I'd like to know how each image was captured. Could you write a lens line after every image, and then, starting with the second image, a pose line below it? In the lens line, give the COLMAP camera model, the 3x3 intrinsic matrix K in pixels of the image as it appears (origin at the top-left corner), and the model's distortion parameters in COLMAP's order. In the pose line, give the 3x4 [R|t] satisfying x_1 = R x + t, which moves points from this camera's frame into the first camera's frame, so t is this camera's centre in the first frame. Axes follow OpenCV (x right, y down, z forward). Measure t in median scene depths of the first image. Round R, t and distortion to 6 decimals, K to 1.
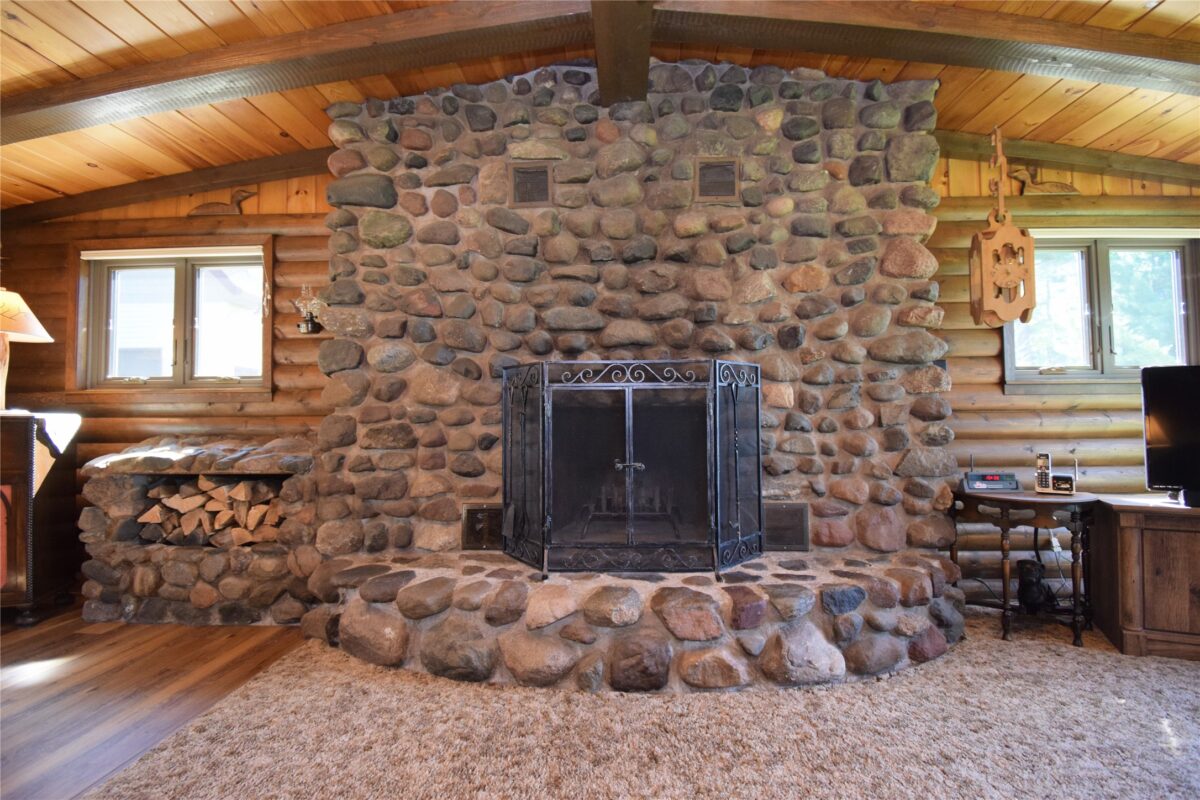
lens RADIAL K [[530.7, 0, 605.0], [0, 530.7, 402.8], [0, 0, 1]] dist [0.019864, -0.022540]
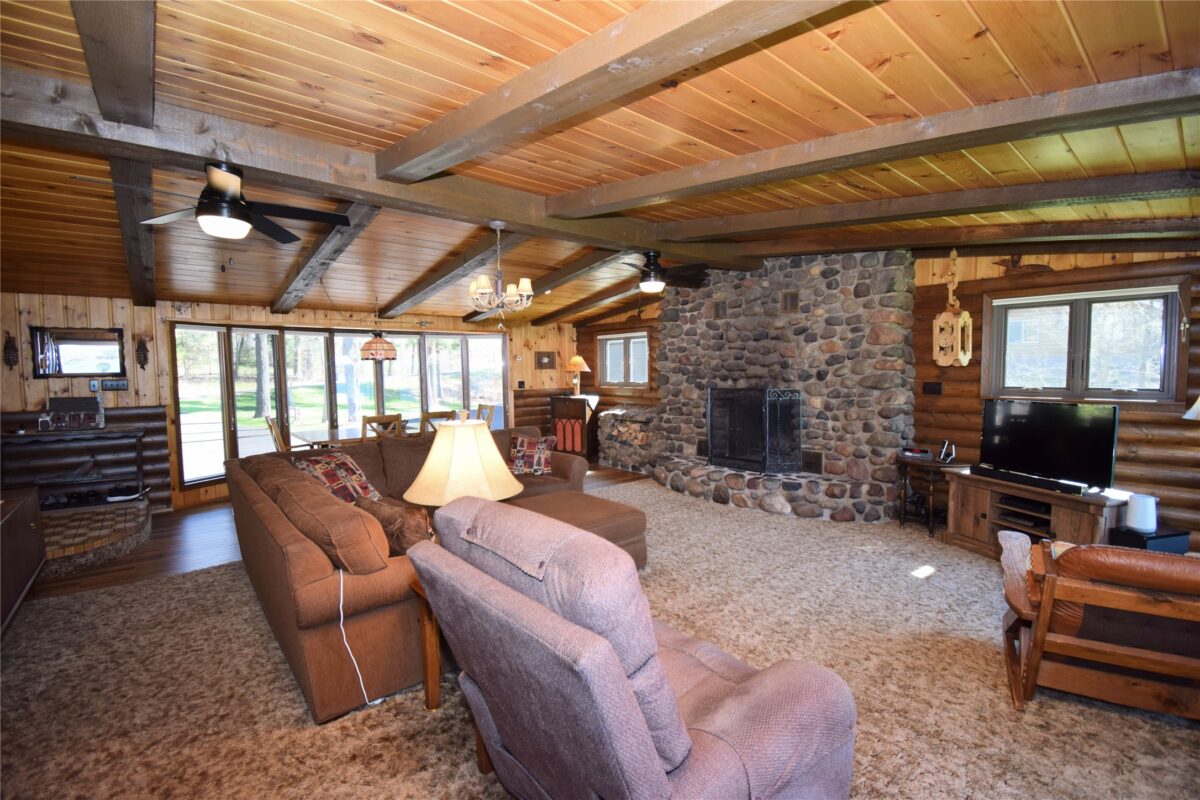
lens RADIAL K [[530.7, 0, 605.0], [0, 530.7, 402.8], [0, 0, 1]] dist [0.019864, -0.022540]
pose [[0.681267, 0.045578, -0.730615, 1.283944], [0.029081, 0.995587, 0.089224, -0.221066], [0.731457, -0.082032, 0.676935, -1.045365]]
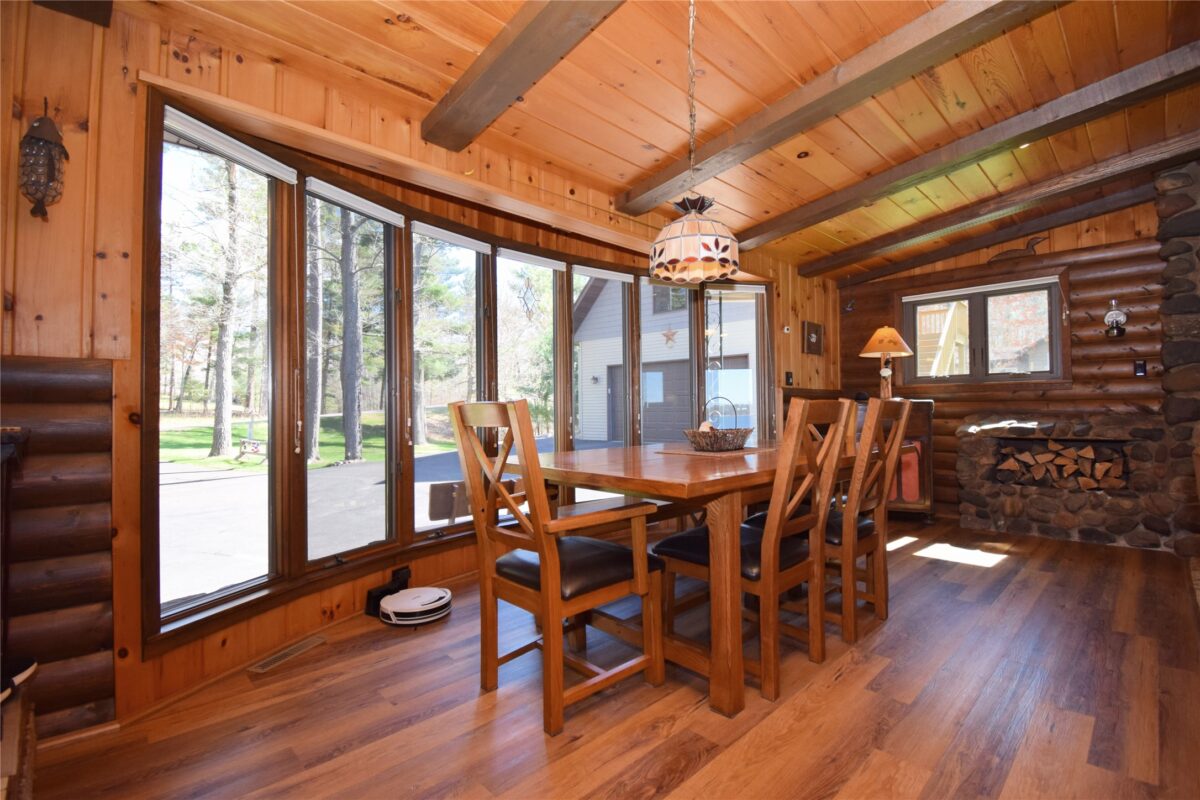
lens RADIAL K [[540.8, 0, 603.8], [0, 540.8, 403.2], [0, 0, 1]] dist [0.017647, -0.023498]
pose [[0.729757, -0.008545, -0.683653, -0.643611], [0.023982, 0.999626, 0.013105, -0.015473], [0.683285, -0.025959, 0.729690, -0.958461]]
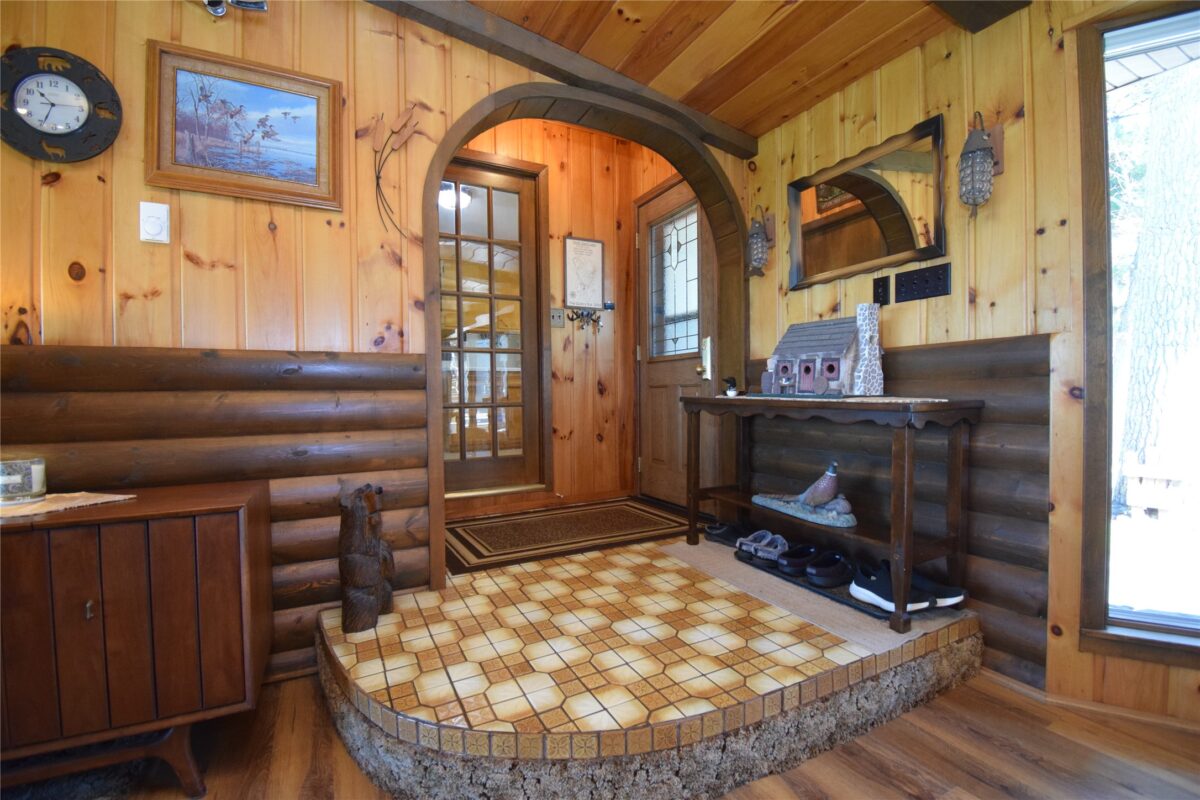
lens RADIAL K [[530.7, 0, 605.0], [0, 530.7, 402.8], [0, 0, 1]] dist [0.019864, -0.022540]
pose [[-0.864108, 0.024650, -0.502703, -0.733868], [0.033190, 0.999417, -0.008044, -0.003703], [0.502212, -0.023635, -0.864422, -0.619891]]
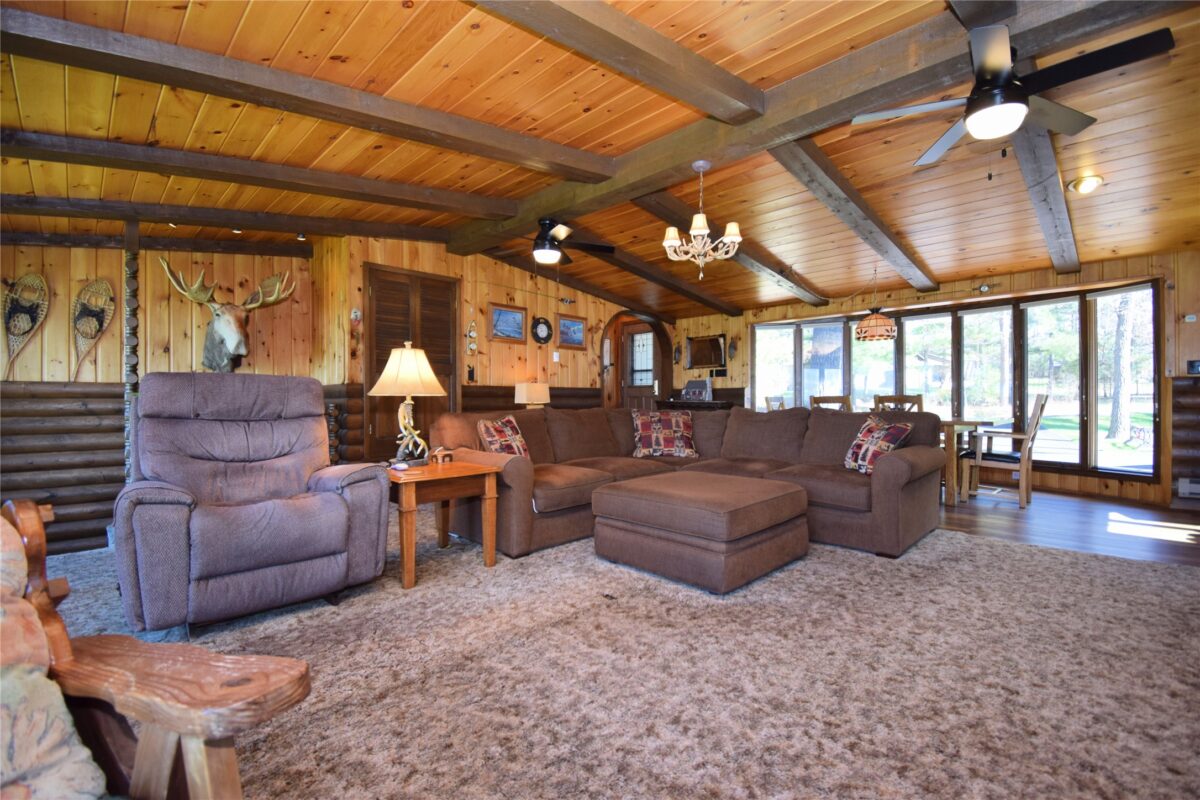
lens RADIAL K [[530.7, 0, 605.0], [0, 530.7, 402.8], [0, 0, 1]] dist [0.019864, -0.022540]
pose [[-0.676314, 0.010471, -0.736539, 1.154509], [0.028224, 0.999533, -0.011706, 0.023142], [0.736072, -0.028705, -0.676294, 0.502120]]
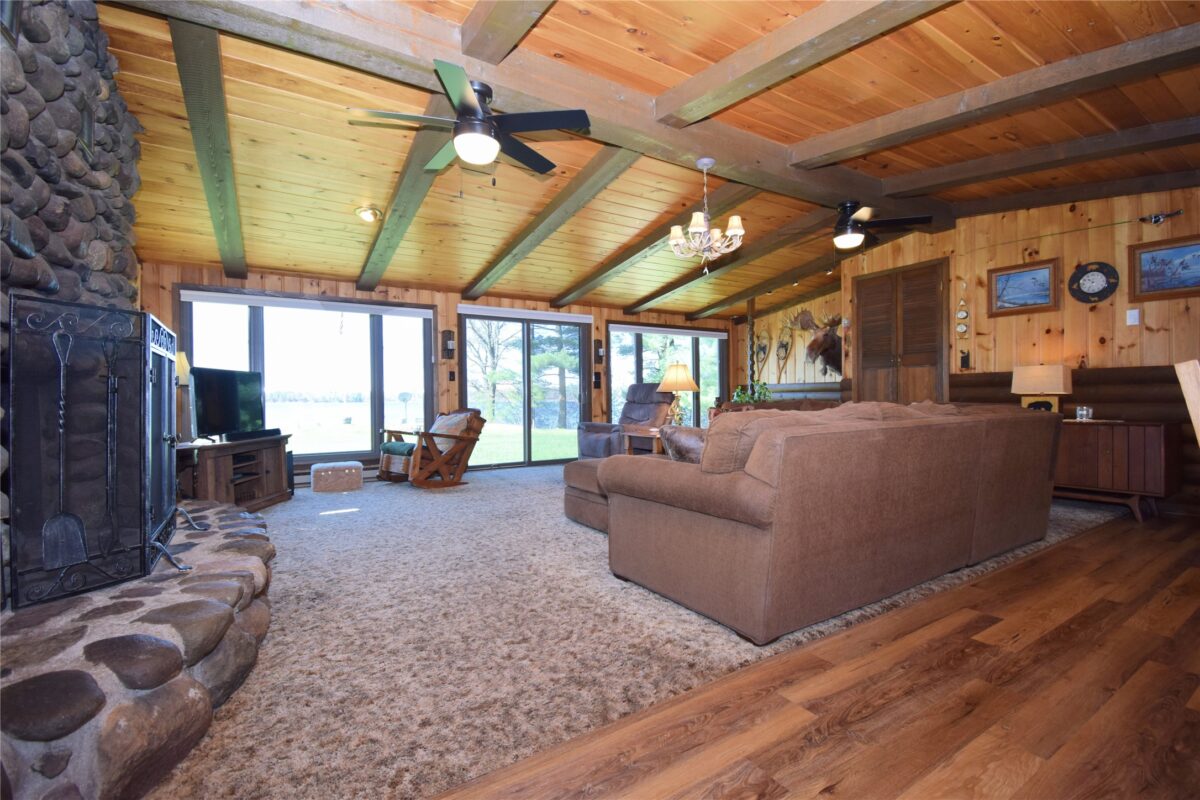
lens RADIAL K [[526.9, 0, 600.0], [0, 526.9, 400.0], [0, 0, 1]] dist [-0.000288, -0.014973]
pose [[-0.559768, 0.008165, 0.828609, -0.981376], [-0.010234, 0.999807, -0.016765, 0.049367], [-0.828586, -0.017865, -0.559577, 0.747873]]
